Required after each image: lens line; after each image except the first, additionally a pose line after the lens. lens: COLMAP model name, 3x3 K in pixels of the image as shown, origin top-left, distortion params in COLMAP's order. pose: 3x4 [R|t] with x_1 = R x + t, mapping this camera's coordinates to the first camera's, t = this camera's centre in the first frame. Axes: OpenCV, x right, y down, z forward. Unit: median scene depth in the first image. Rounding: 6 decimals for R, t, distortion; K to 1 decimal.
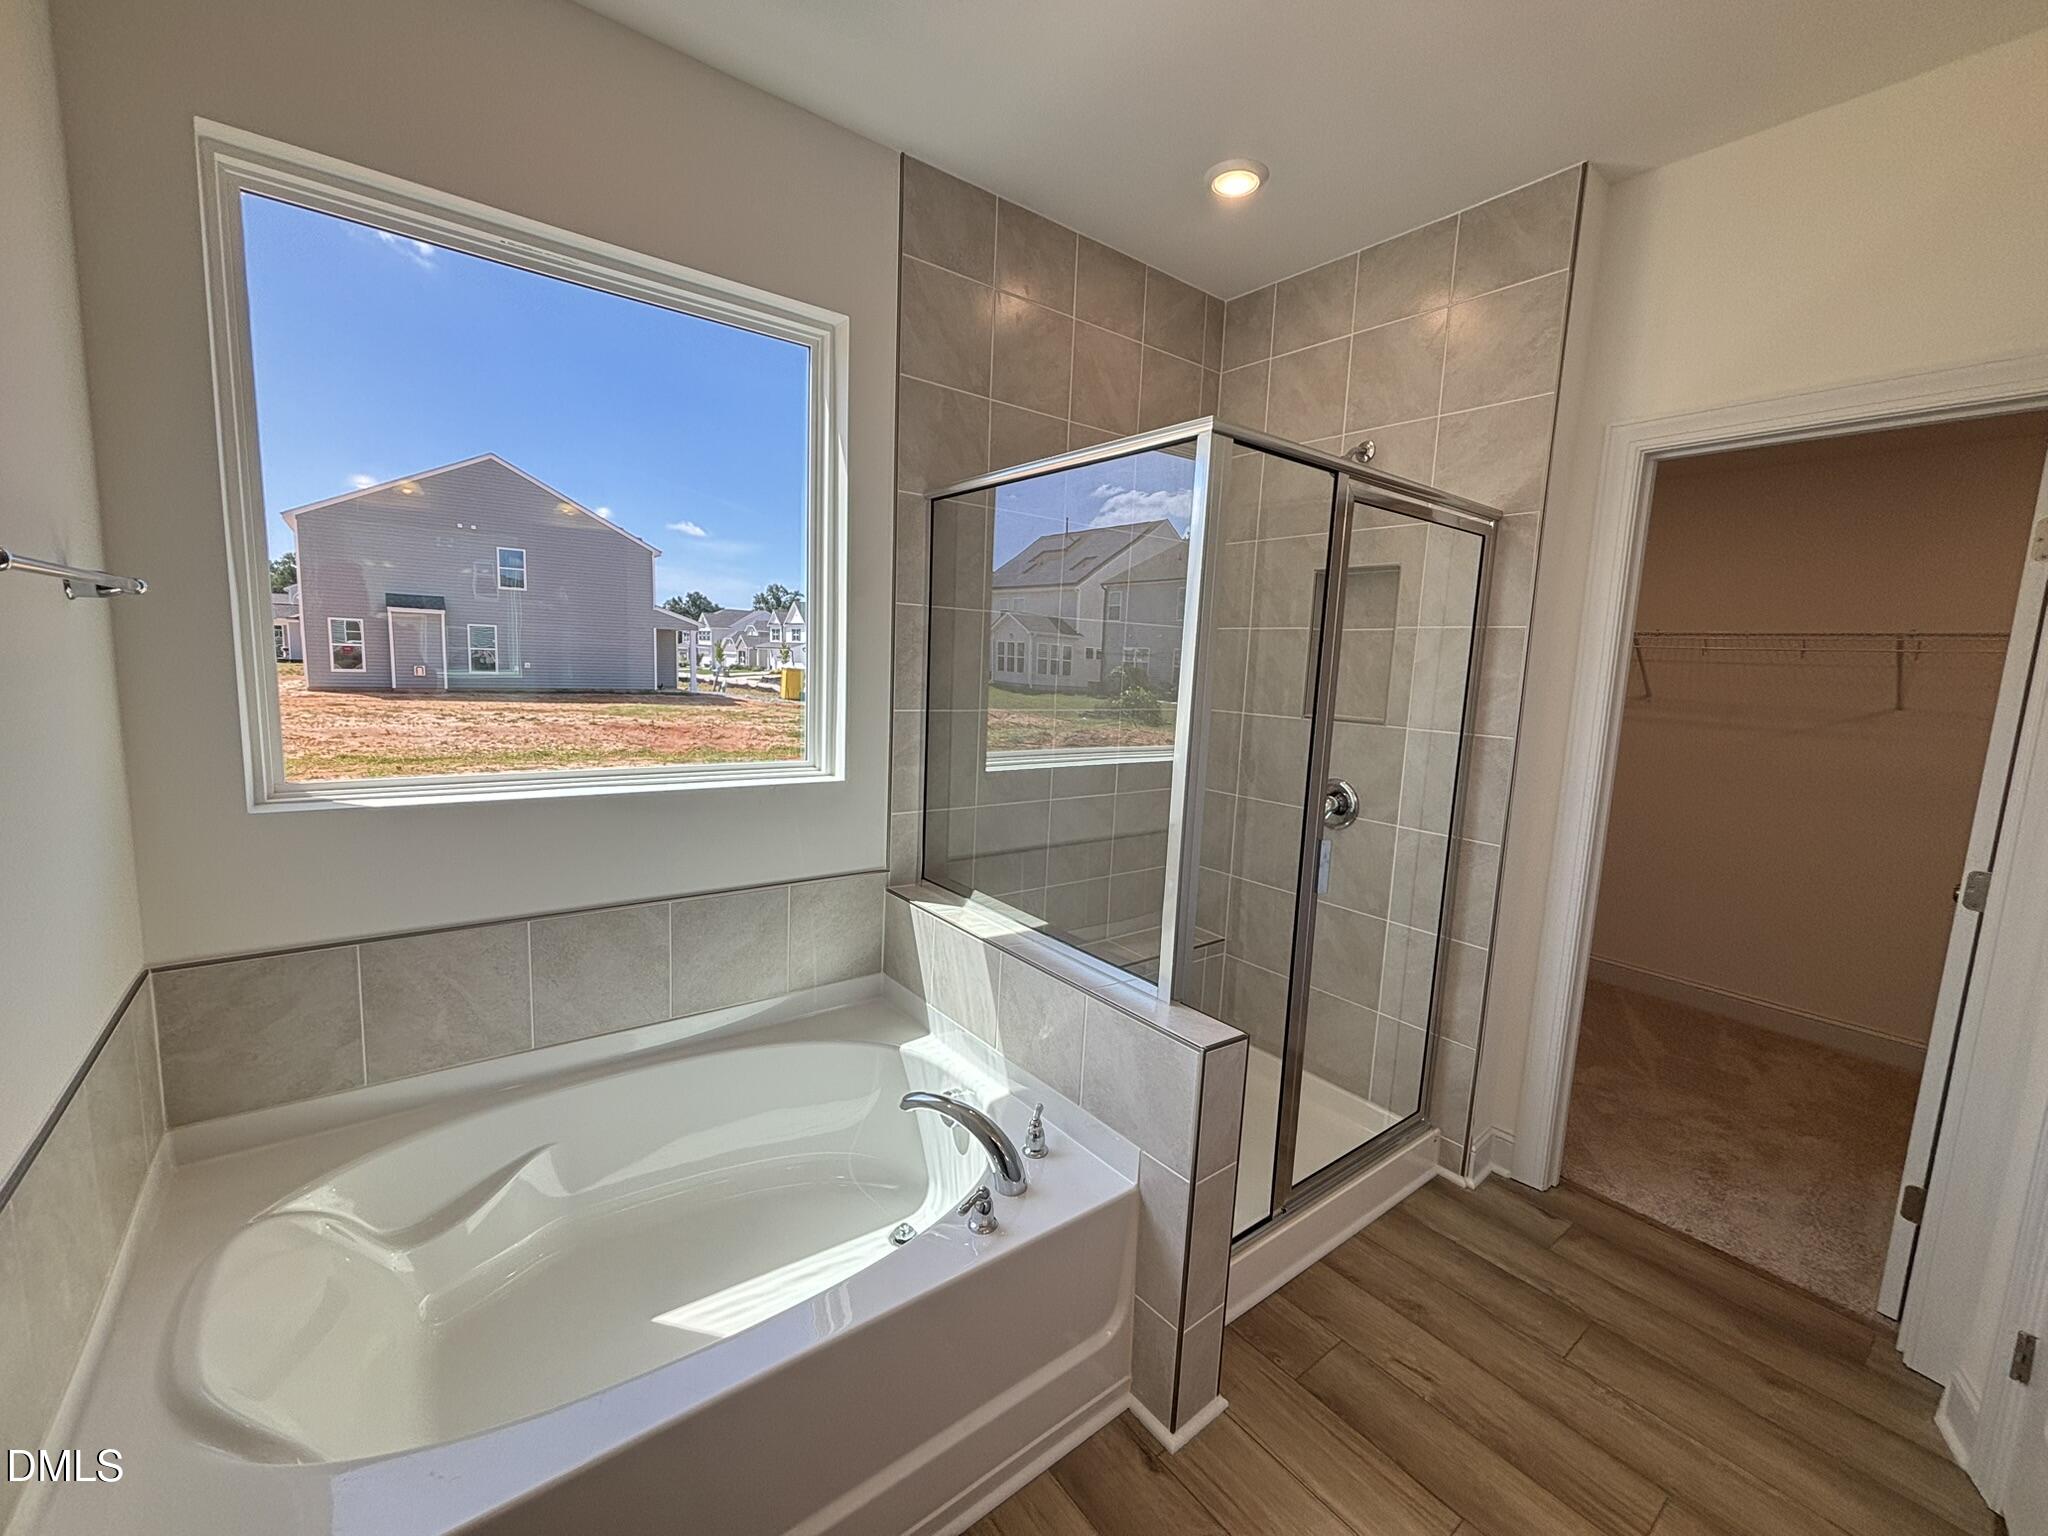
lens RADIAL K [[824.7, 0, 1017.9], [0, 824.7, 758.7], [0, 0, 1]] dist [-0.000768, -0.001683]
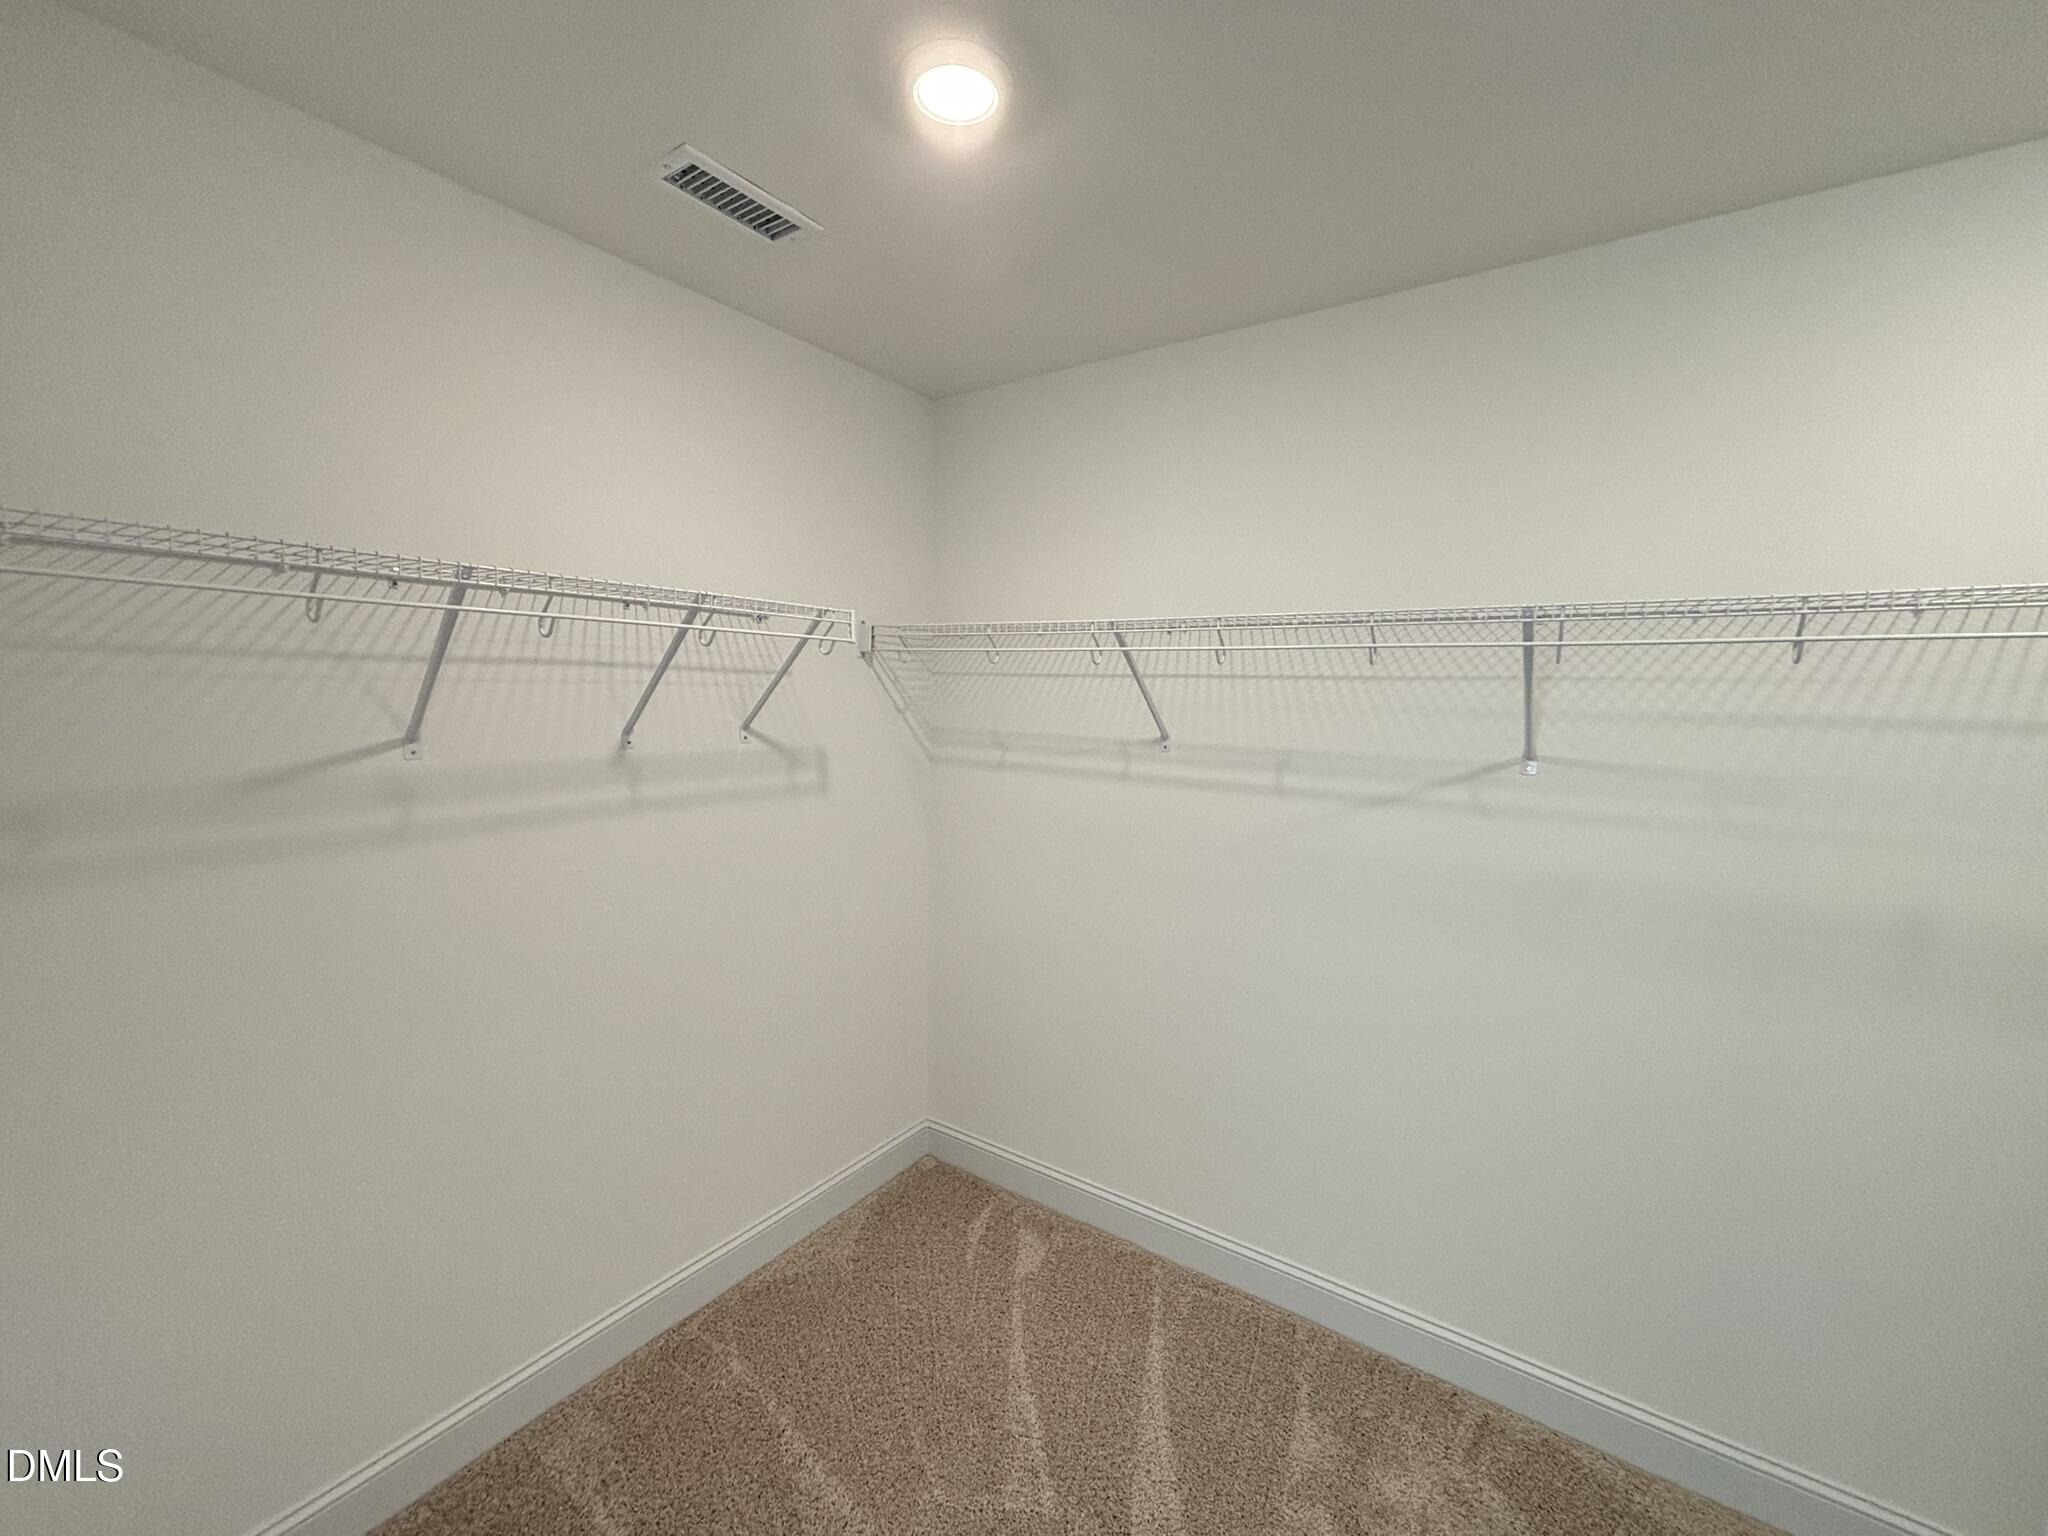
lens RADIAL K [[824.7, 0, 1032.1], [0, 824.7, 773.8], [0, 0, 1]] dist [-0.000768, -0.001683]
pose [[0.949741, -0.072451, 0.304537, 0.944217], [0.073776, 0.997249, 0.007170, -0.118072], [-0.304218, 0.015657, 0.952474, 0.922361]]
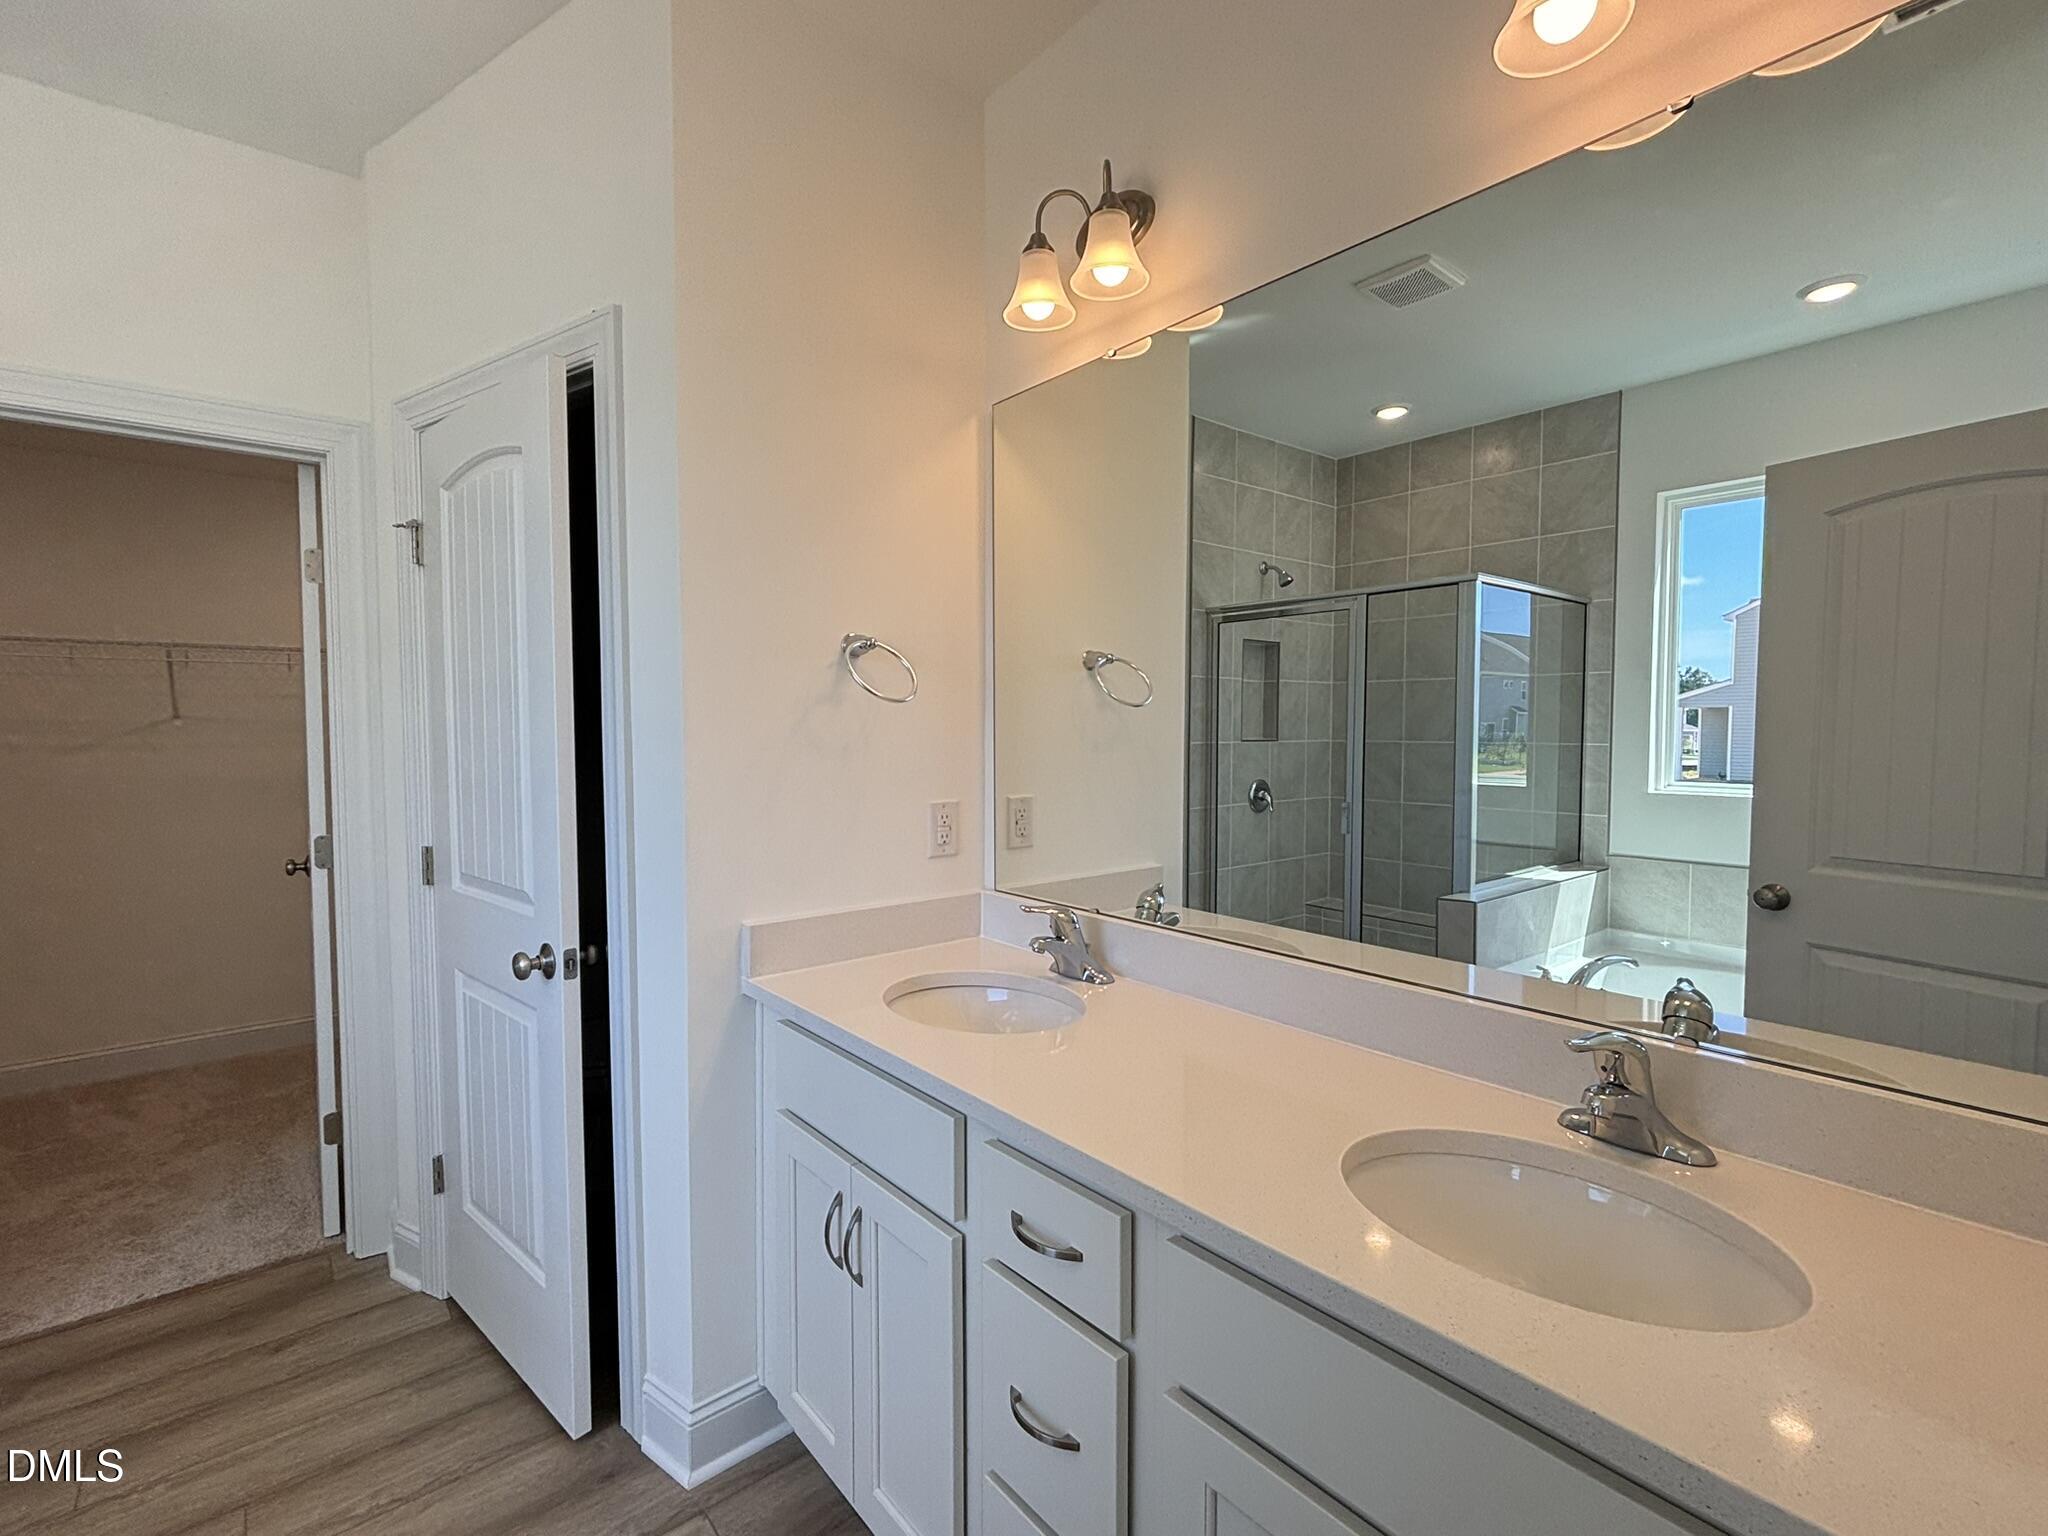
lens RADIAL K [[926.8, 0, 1022.4], [0, 926.8, 759.3], [0, 0, 1]] dist [0.006520, -0.002299]
pose [[-0.037783, -0.092878, 0.994960, -0.184927], [0.126747, 0.987184, 0.096965, 0.018323], [-0.991215, 0.129771, -0.025526, -0.005106]]
